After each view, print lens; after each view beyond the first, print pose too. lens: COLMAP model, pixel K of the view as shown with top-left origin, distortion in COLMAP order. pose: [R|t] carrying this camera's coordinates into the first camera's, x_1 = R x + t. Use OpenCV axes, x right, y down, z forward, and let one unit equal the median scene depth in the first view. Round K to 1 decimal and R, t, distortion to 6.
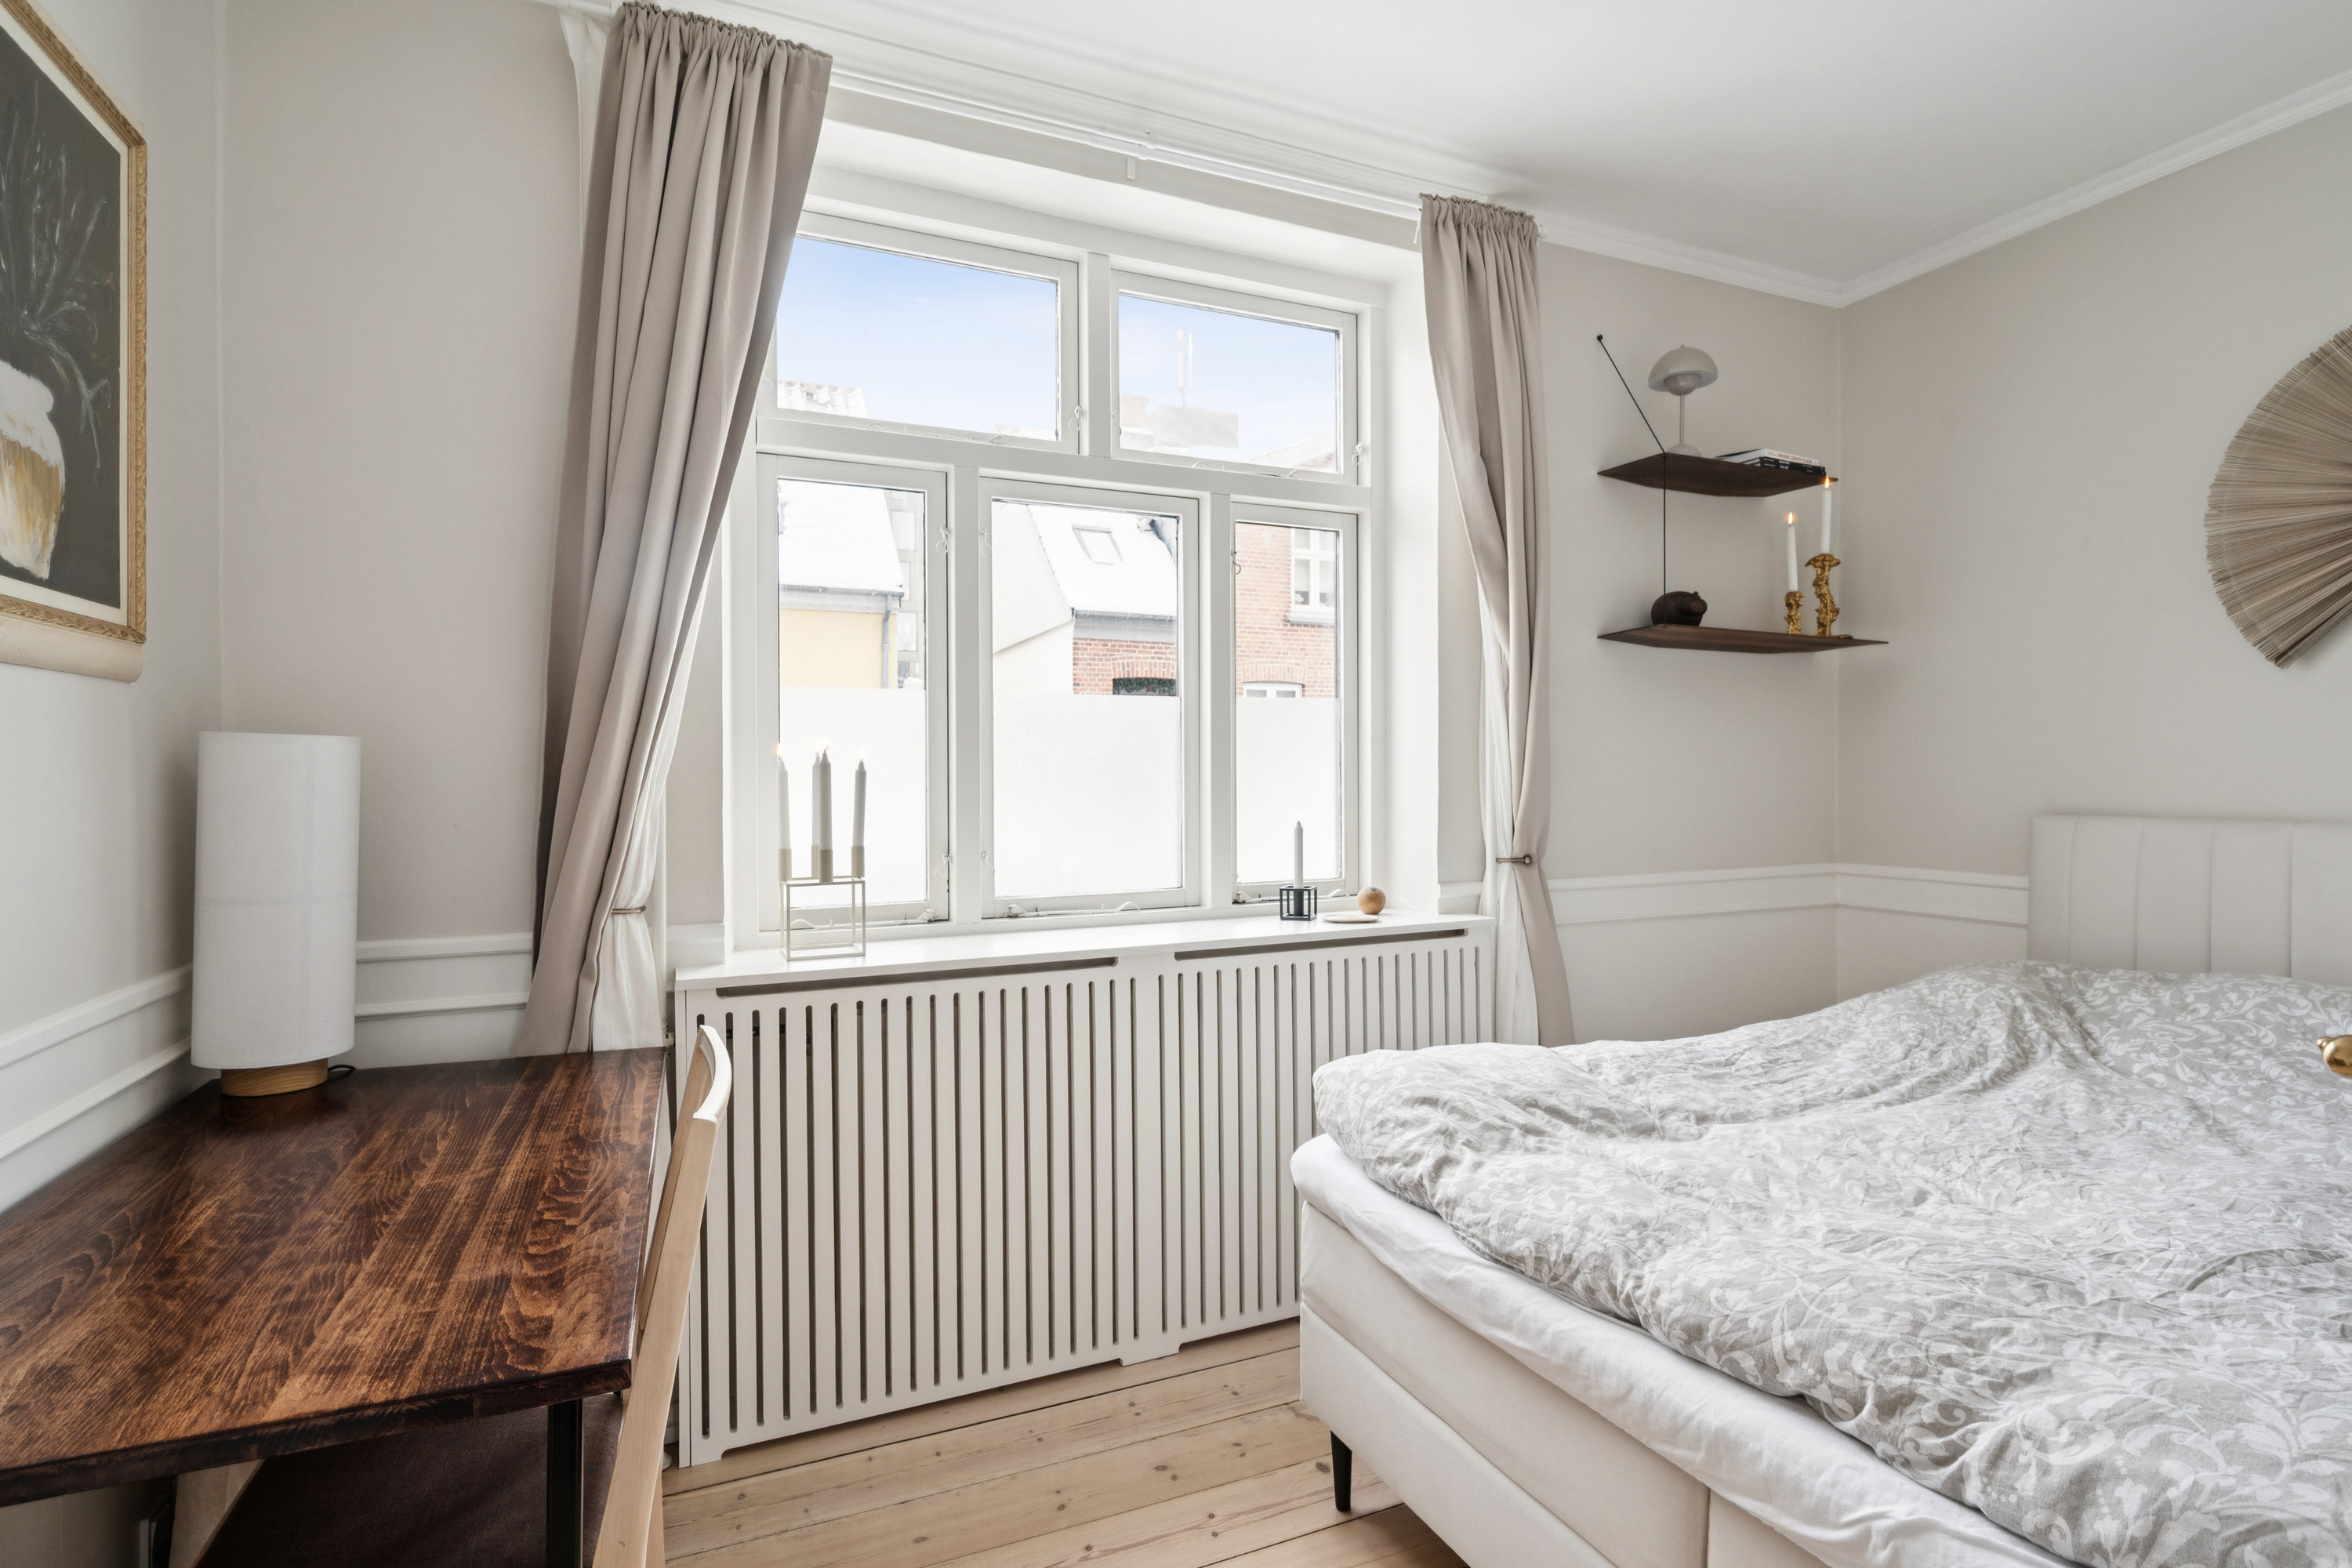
lens RADIAL K [[1127.5, 0, 1177.0], [0, 1127.5, 757.2], [0, 0, 1]] dist [-0.003953, -0.000491]
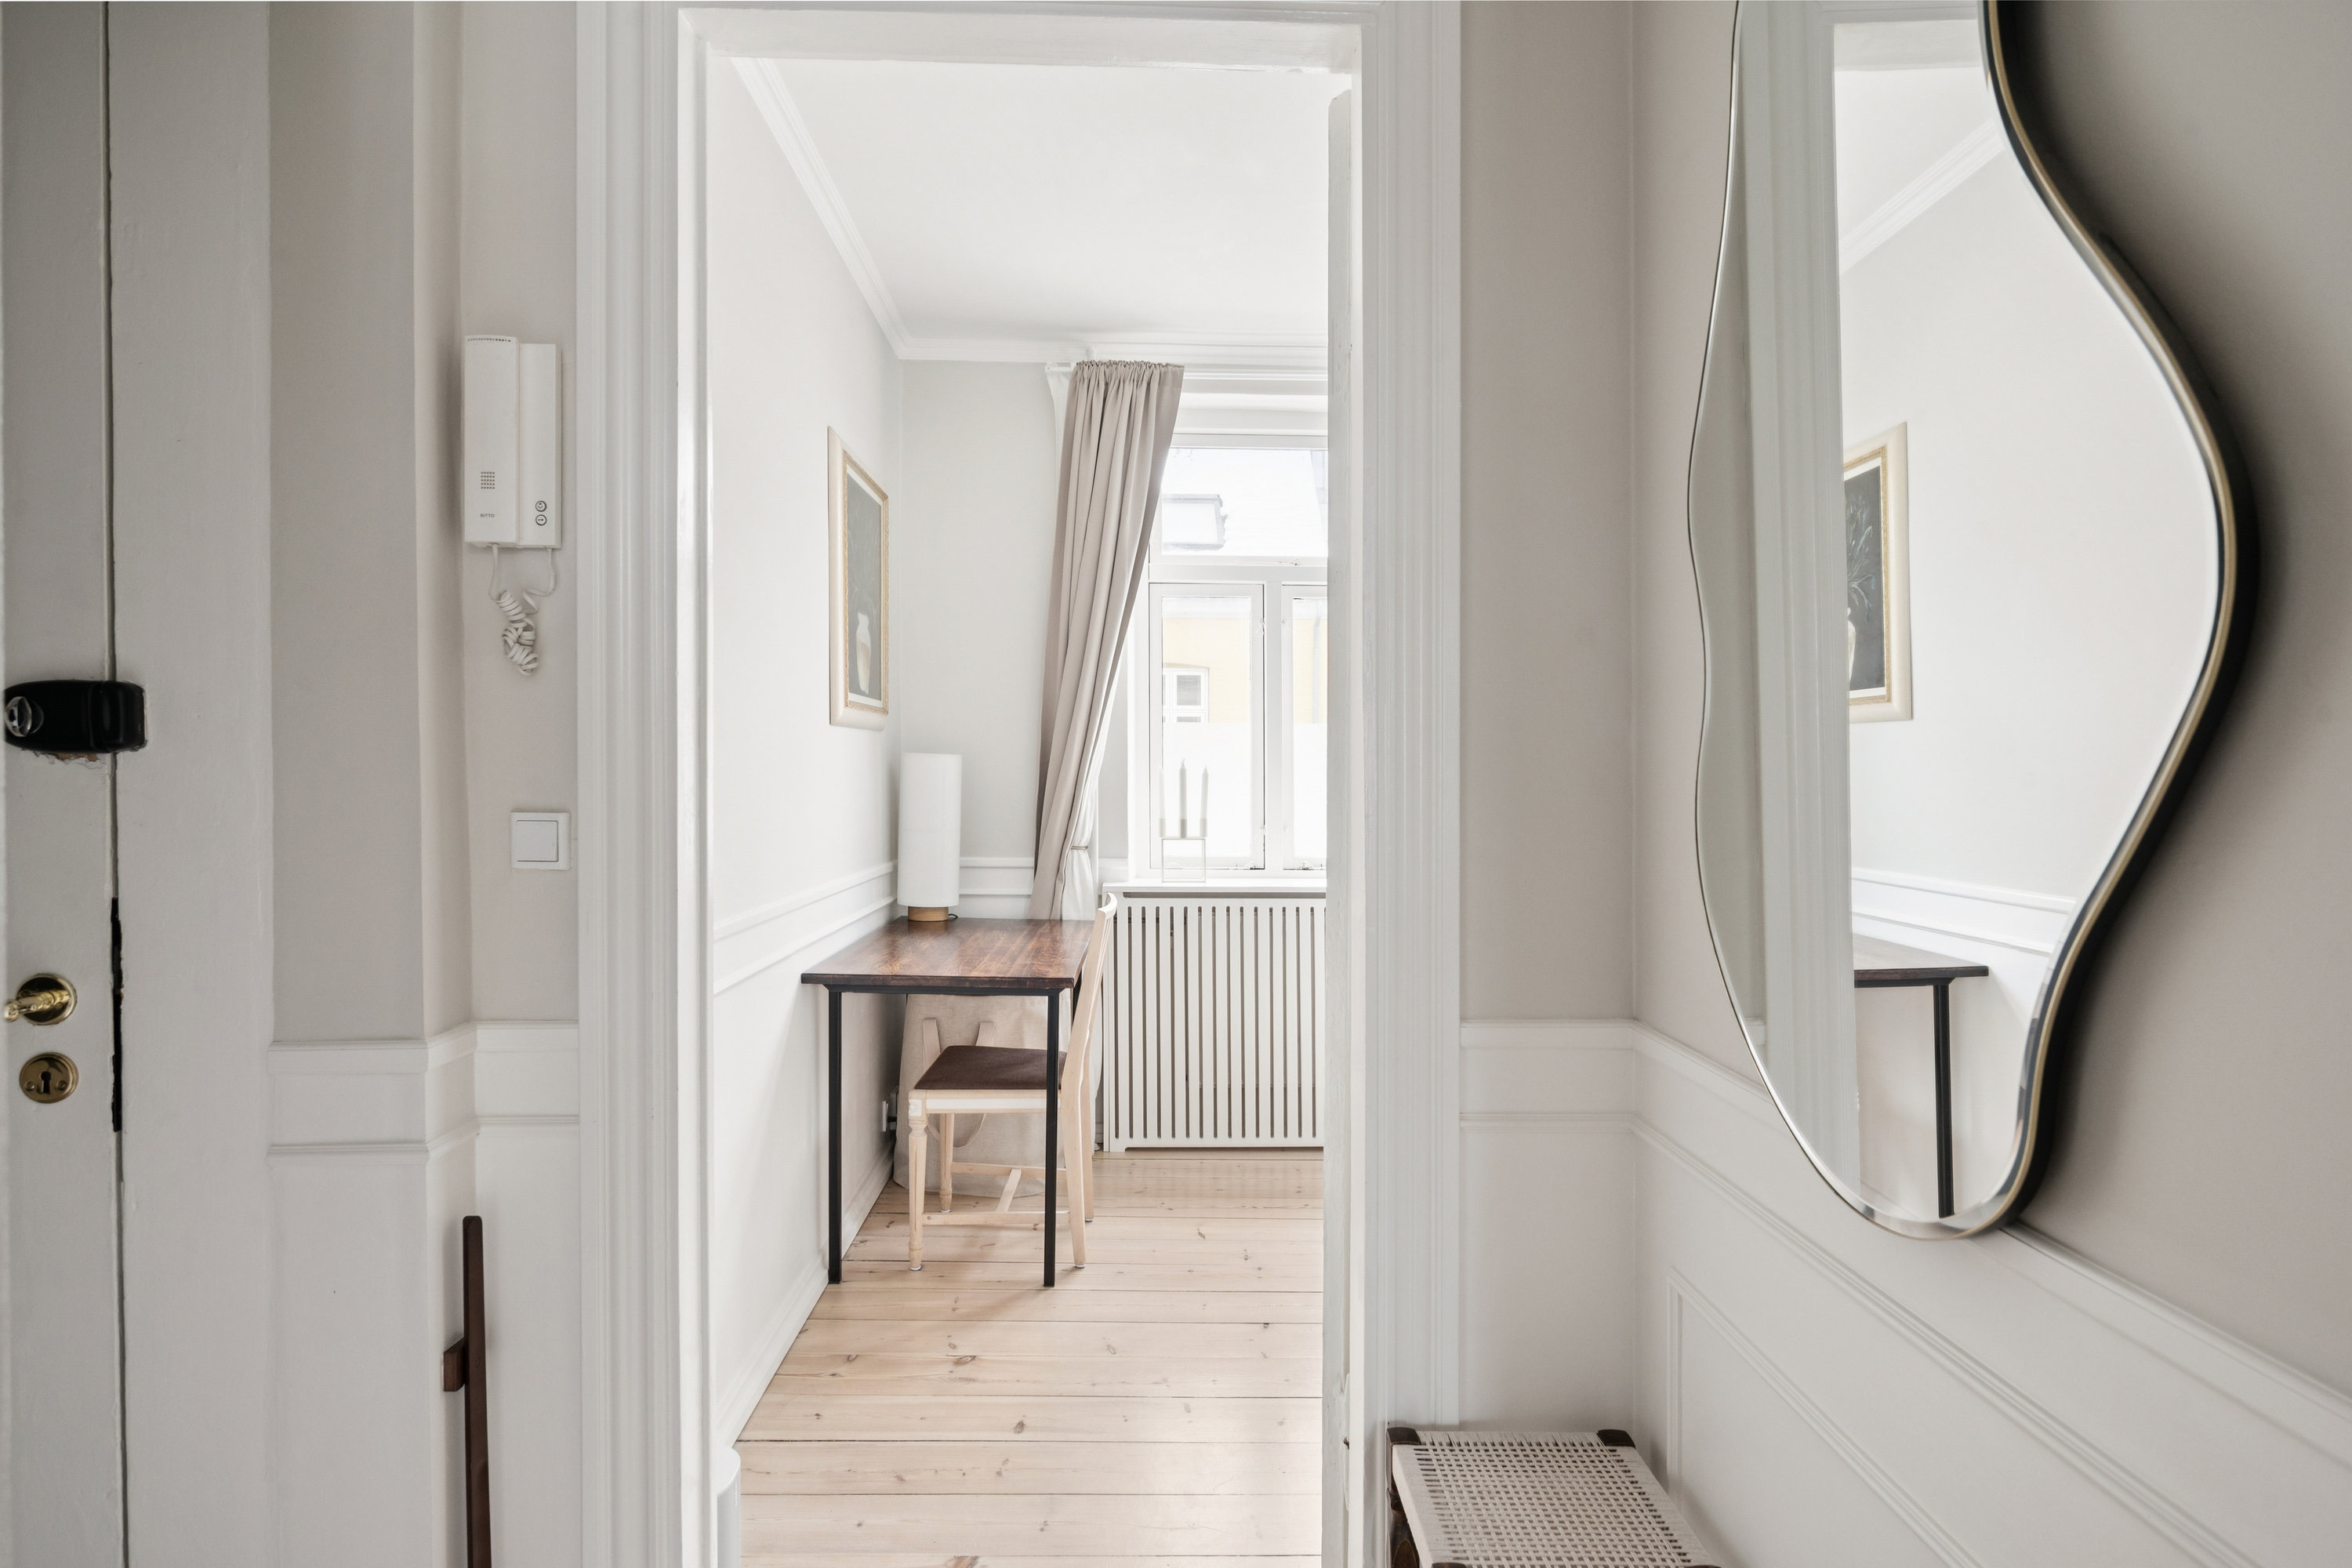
lens RADIAL K [[1289.2, 0, 1176.0], [0, 1289.2, 784.0], [0, 0, 1]] dist [0.000678, 0.000008]
pose [[0.921433, 0.004291, -0.388515, 0.485081], [-0.001992, 0.999978, 0.006320, 0.017144], [0.388533, -0.005050, 0.921421, -0.896366]]
